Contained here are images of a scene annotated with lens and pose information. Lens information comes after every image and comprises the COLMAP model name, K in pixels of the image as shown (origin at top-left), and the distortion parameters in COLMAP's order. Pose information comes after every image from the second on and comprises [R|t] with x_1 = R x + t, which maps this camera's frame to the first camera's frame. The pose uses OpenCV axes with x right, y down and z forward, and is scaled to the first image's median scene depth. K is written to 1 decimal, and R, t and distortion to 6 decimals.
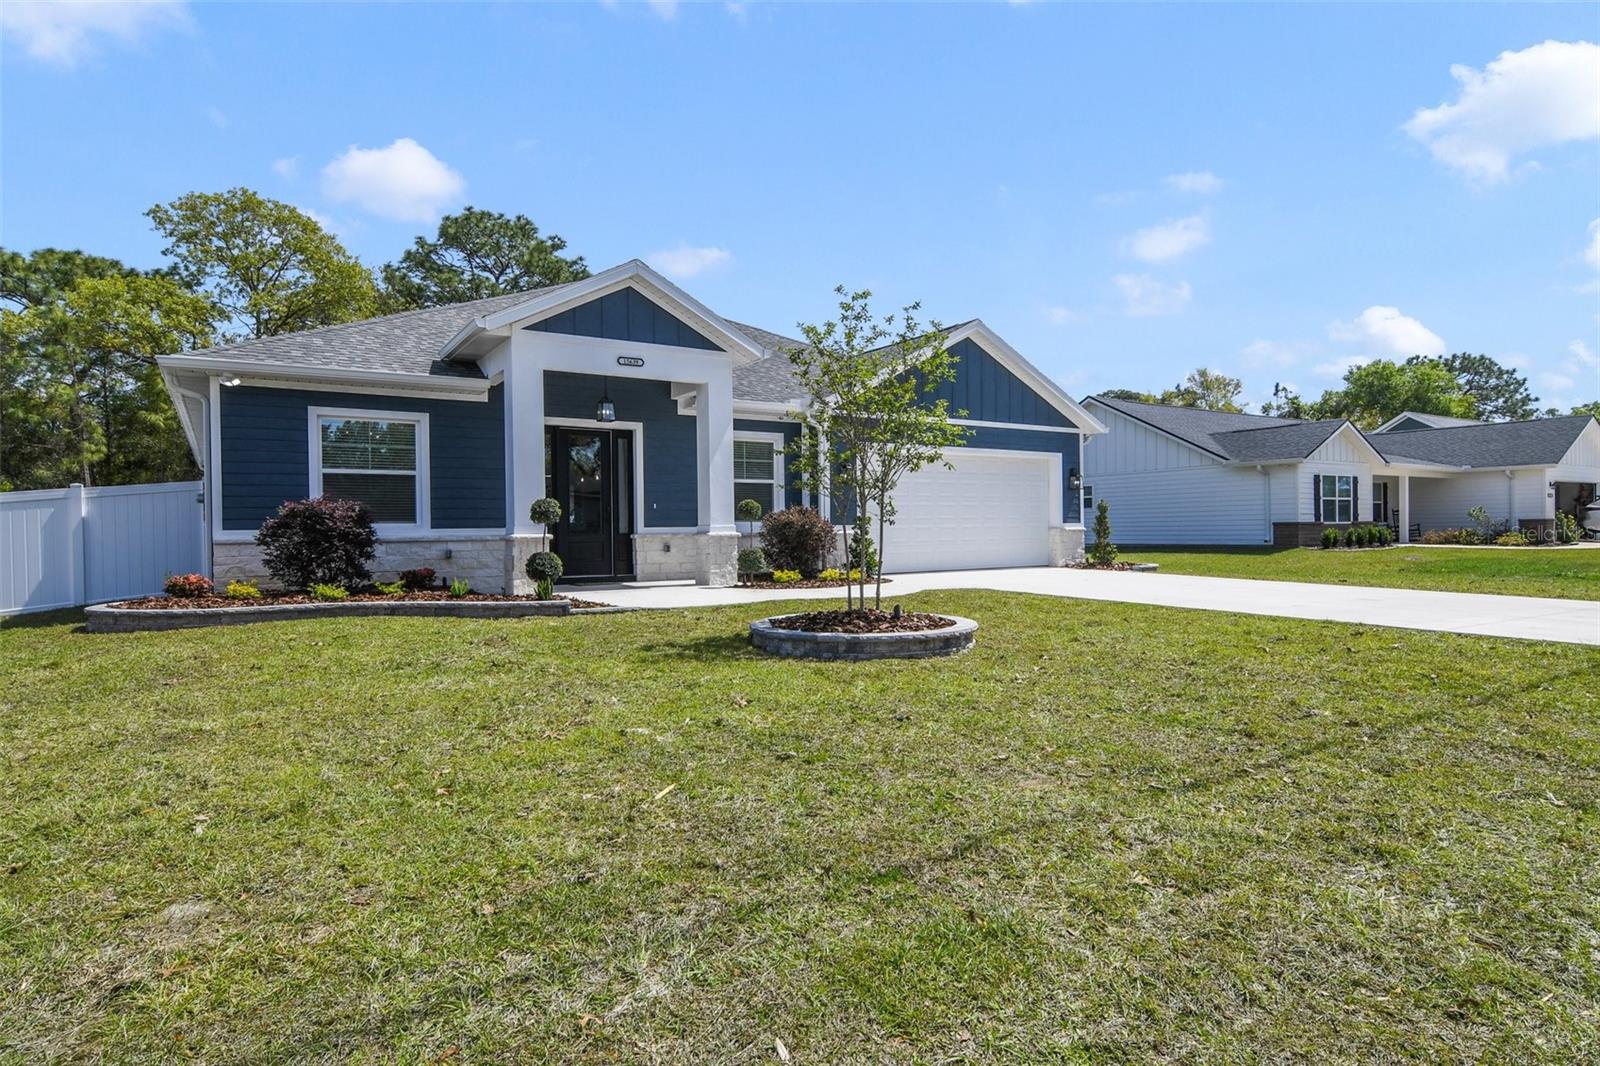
lens RADIAL K [[844.7, 0, 798.6], [0, 844.7, 540.9], [0, 0, 1]] dist [0.001452, -0.000002]
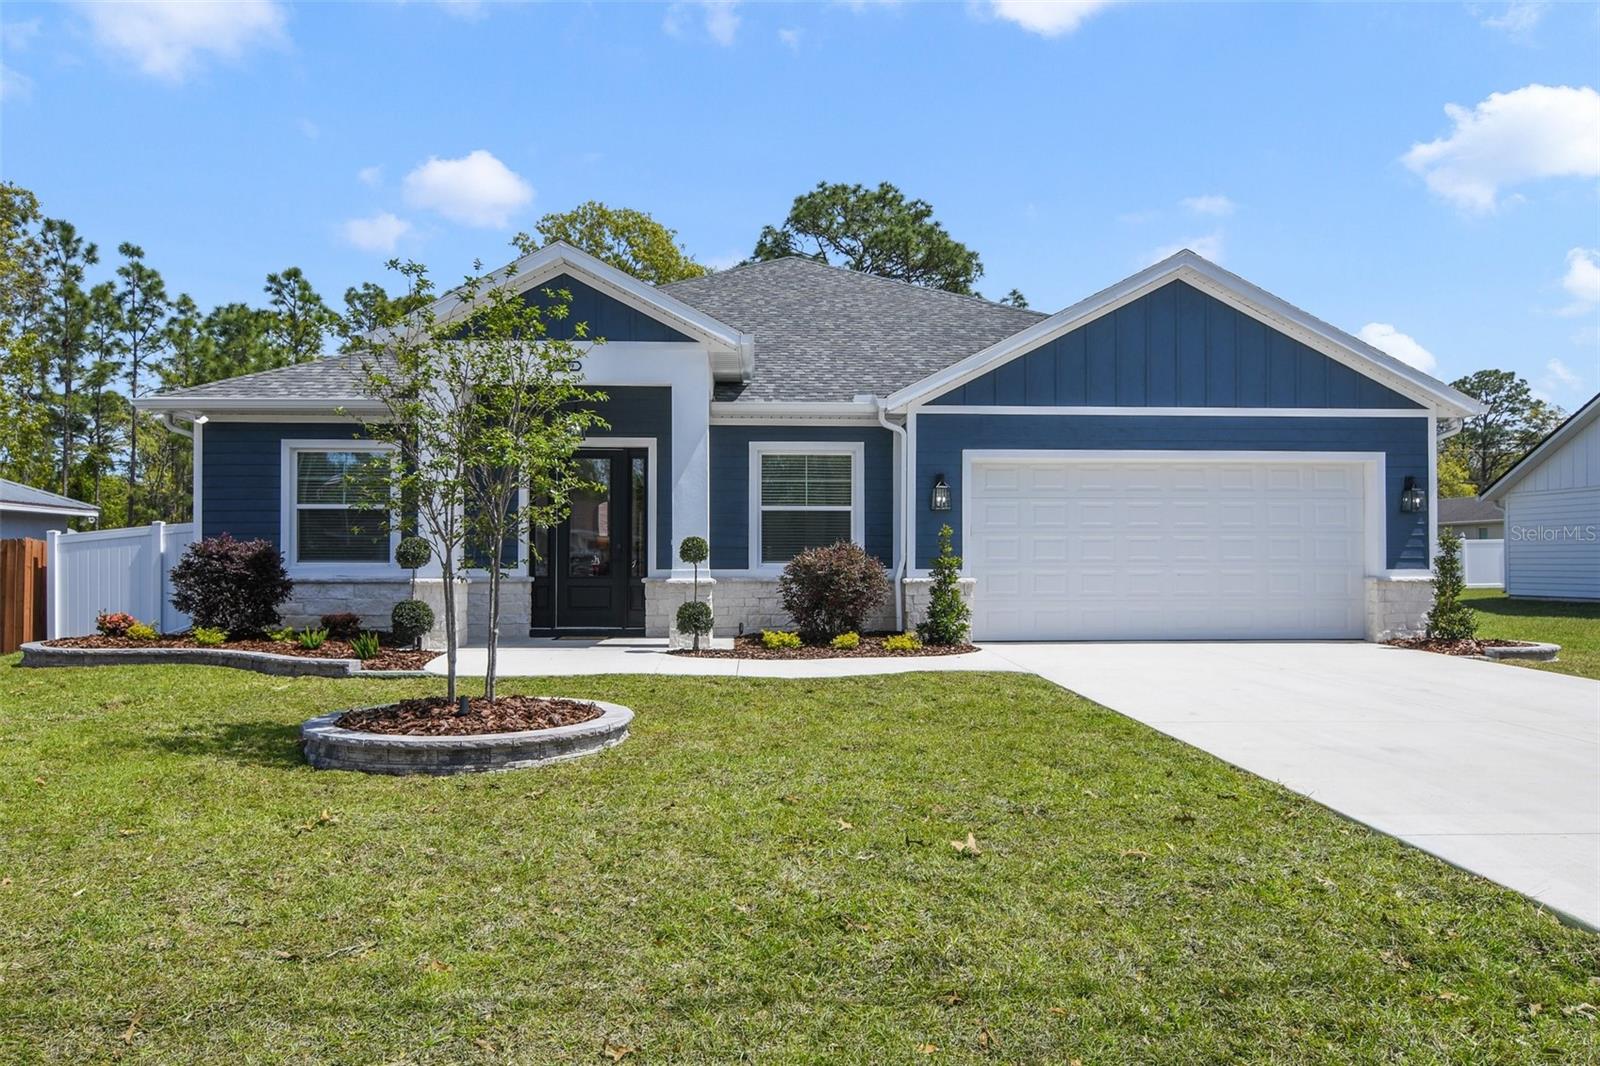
lens RADIAL K [[1071.8, 0, 801.1], [0, 1071.8, 548.7], [0, 0, 1]] dist [0.003868, 0.000299]
pose [[0.873598, 0.006111, -0.486610, 0.388043], [-0.017250, 0.999682, -0.018414, -0.017280], [0.486342, 0.024480, 0.873425, 0.169353]]
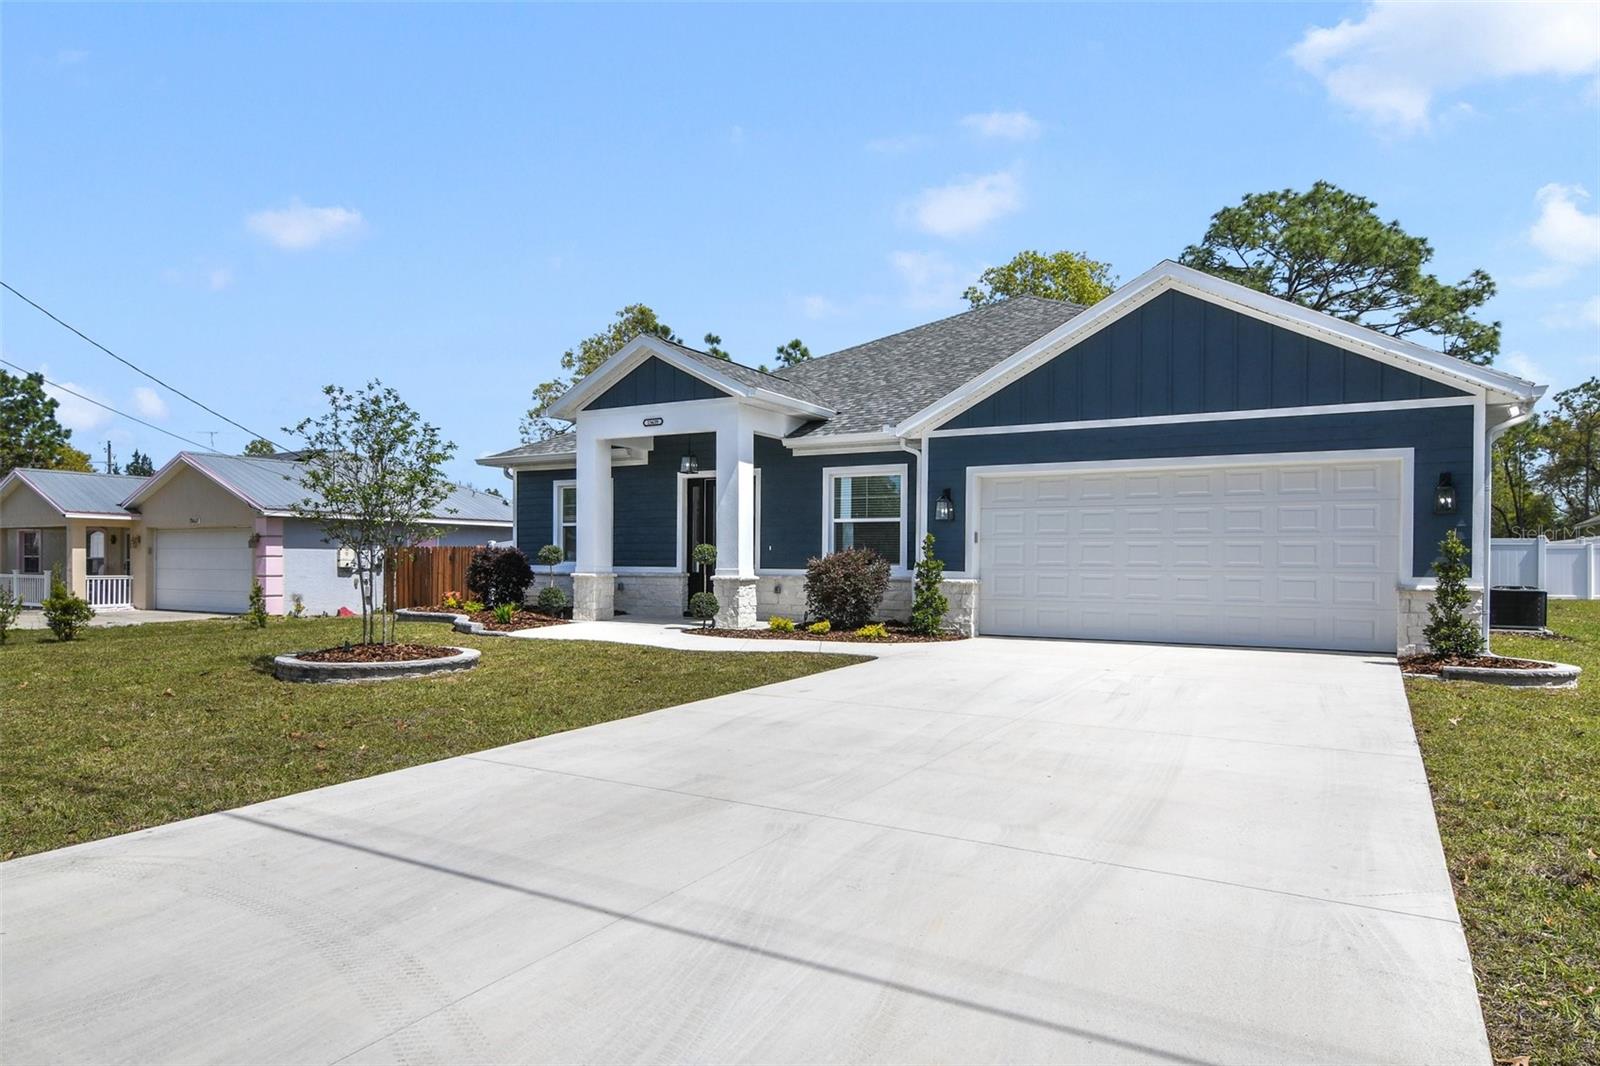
lens RADIAL K [[959.1, 0, 800.0], [0, 959.1, 533.0], [0, 0, 1]] dist [-0.003081, -0.000018]
pose [[0.482071, -0.011914, -0.876051, 0.794543], [-0.025753, 0.999283, -0.027762, -0.025806], [0.875753, 0.035944, 0.481419, 0.434294]]
